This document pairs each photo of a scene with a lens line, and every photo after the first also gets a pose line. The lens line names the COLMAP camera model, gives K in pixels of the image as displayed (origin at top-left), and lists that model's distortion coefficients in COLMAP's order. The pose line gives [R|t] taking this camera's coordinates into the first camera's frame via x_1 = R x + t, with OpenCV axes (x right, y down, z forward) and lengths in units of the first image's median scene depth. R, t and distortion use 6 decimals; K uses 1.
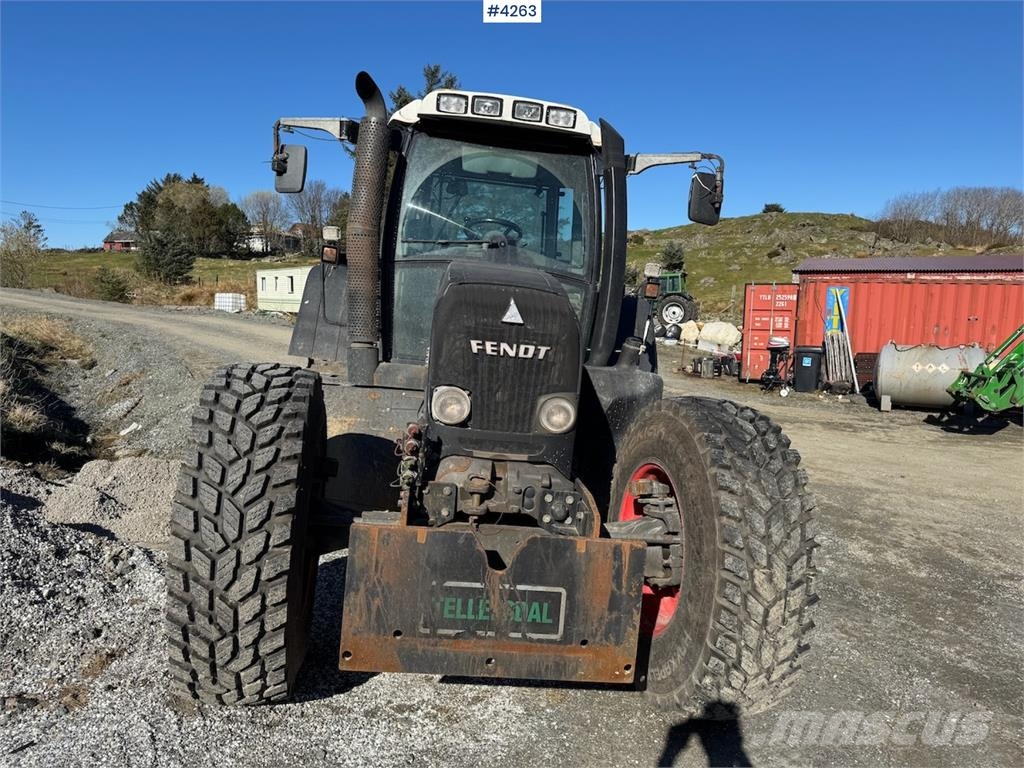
lens RADIAL K [[733.1, 0, 512.0], [0, 733.1, 384.0], [0, 0, 1]] dist [0.147358, -0.256828]
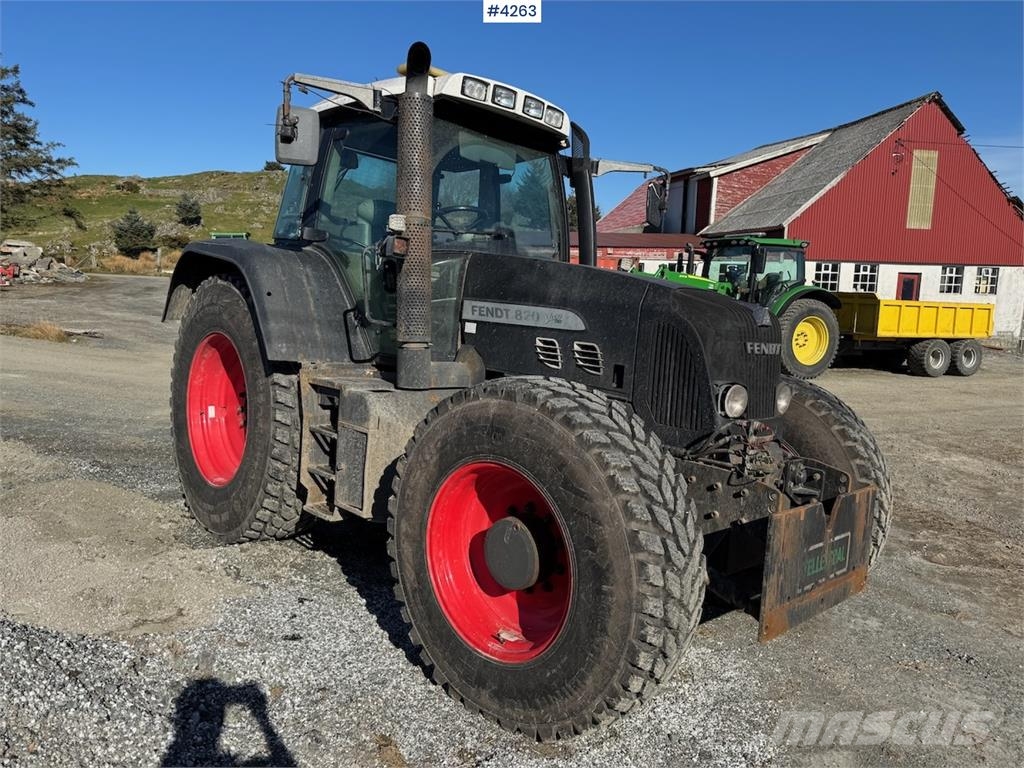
lens RADIAL K [[733.1, 0, 512.0], [0, 733.1, 384.0], [0, 0, 1]] dist [0.147358, -0.256828]
pose [[0.768593, -0.097626, 0.632245, -0.690436], [0.060180, 0.994939, 0.080471, -0.071040], [-0.636901, -0.023801, 0.770578, 0.217019]]
